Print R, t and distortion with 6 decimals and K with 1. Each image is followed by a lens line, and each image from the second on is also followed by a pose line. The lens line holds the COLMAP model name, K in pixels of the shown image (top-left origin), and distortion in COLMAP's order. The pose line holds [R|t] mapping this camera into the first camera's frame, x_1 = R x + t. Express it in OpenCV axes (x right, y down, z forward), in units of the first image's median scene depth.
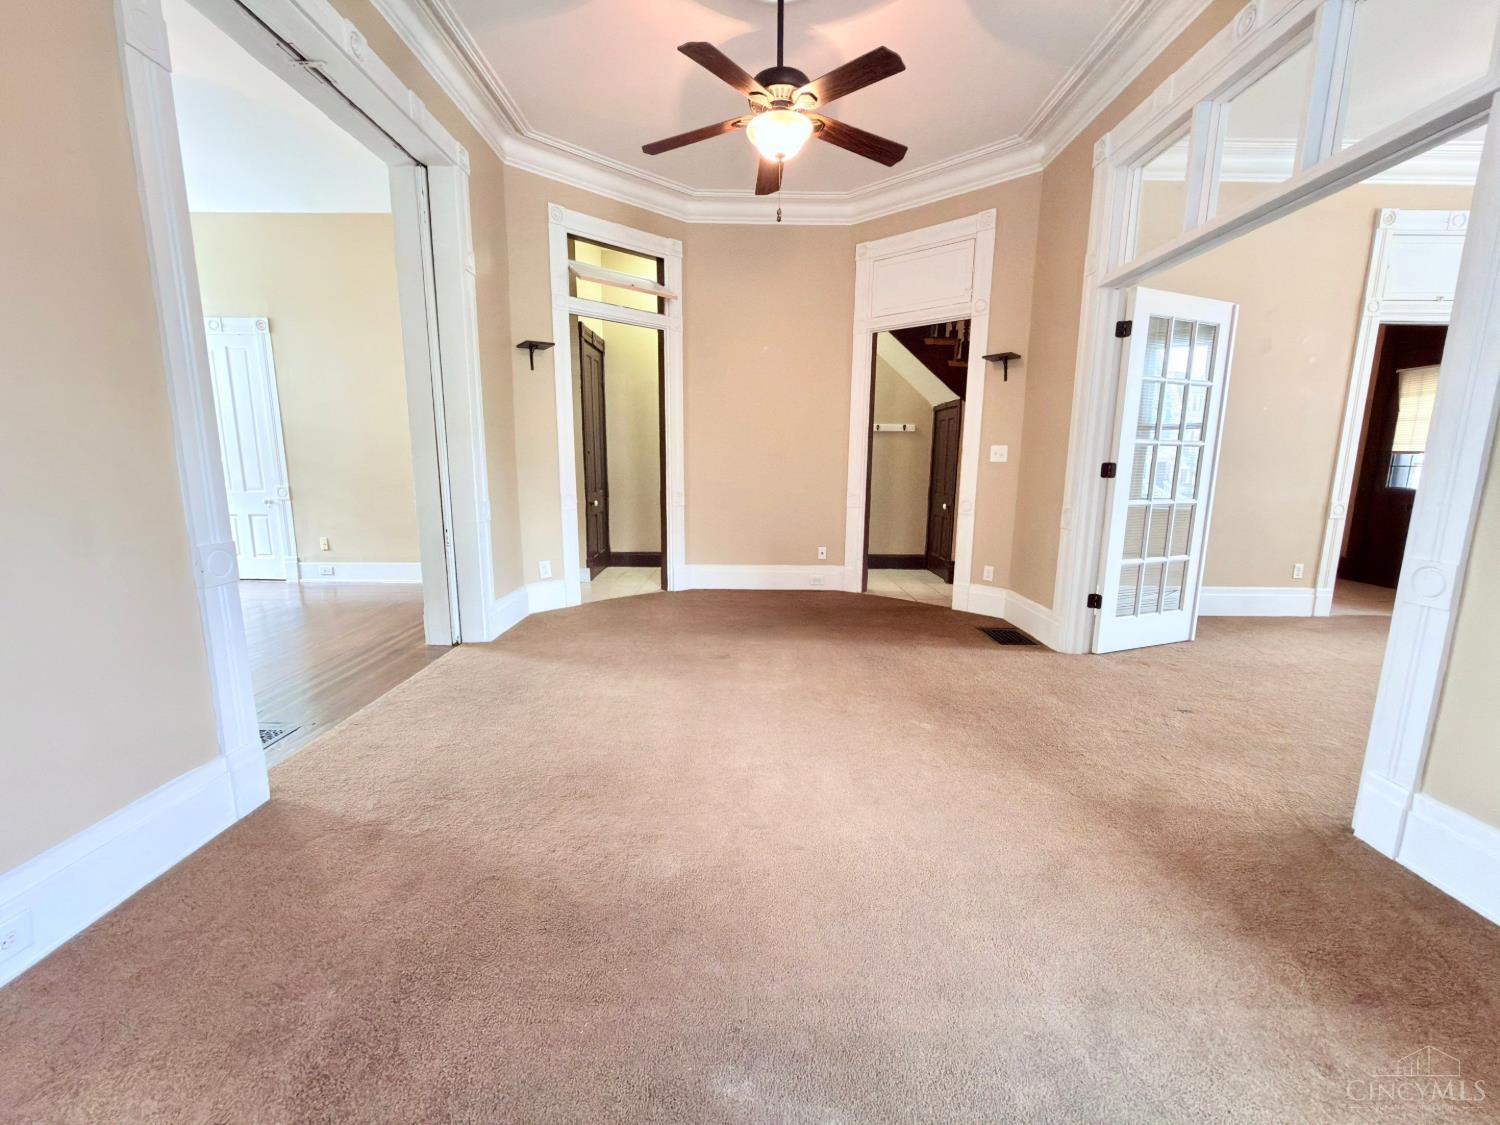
lens RADIAL K [[593.4, 0, 754.9], [0, 593.4, 562.5], [0, 0, 1]] dist [0.000286, -0.000613]
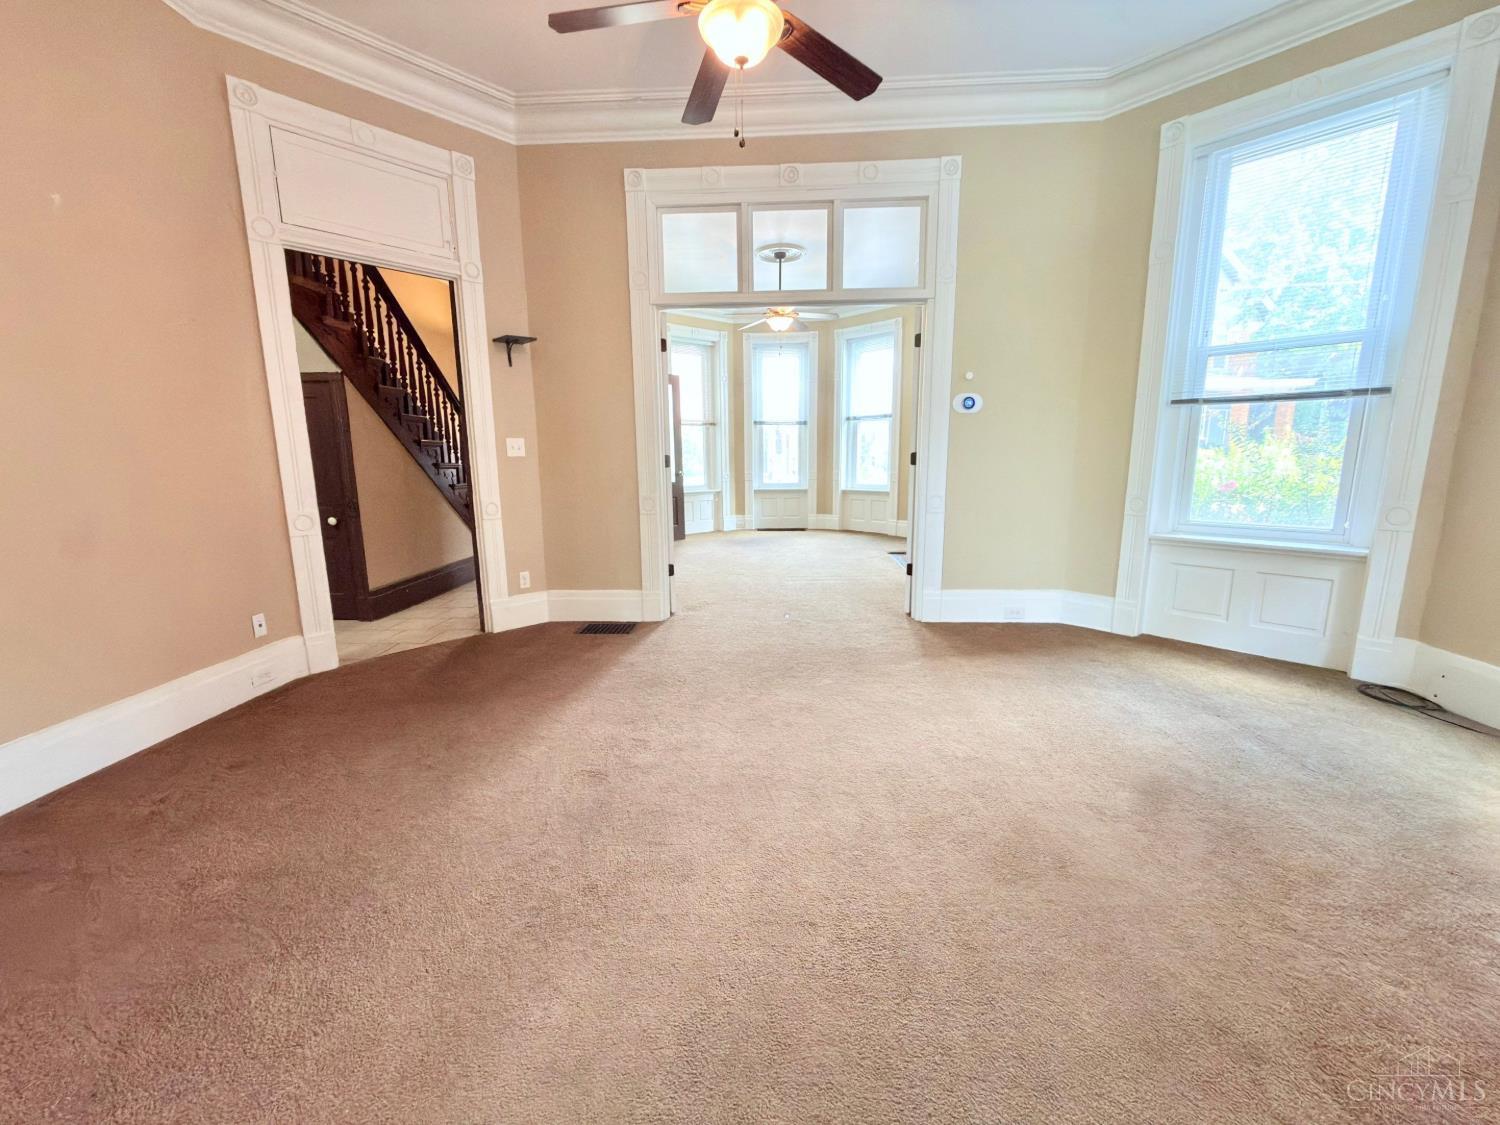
lens RADIAL K [[593.4, 0, 750.7], [0, 593.4, 561.9], [0, 0, 1]] dist [0.000286, -0.000613]
pose [[0.053444, -0.185586, 0.981173, -0.487433], [0.179665, 0.968330, 0.173371, -0.107096], [-0.982275, 0.167016, 0.085095, 0.603550]]
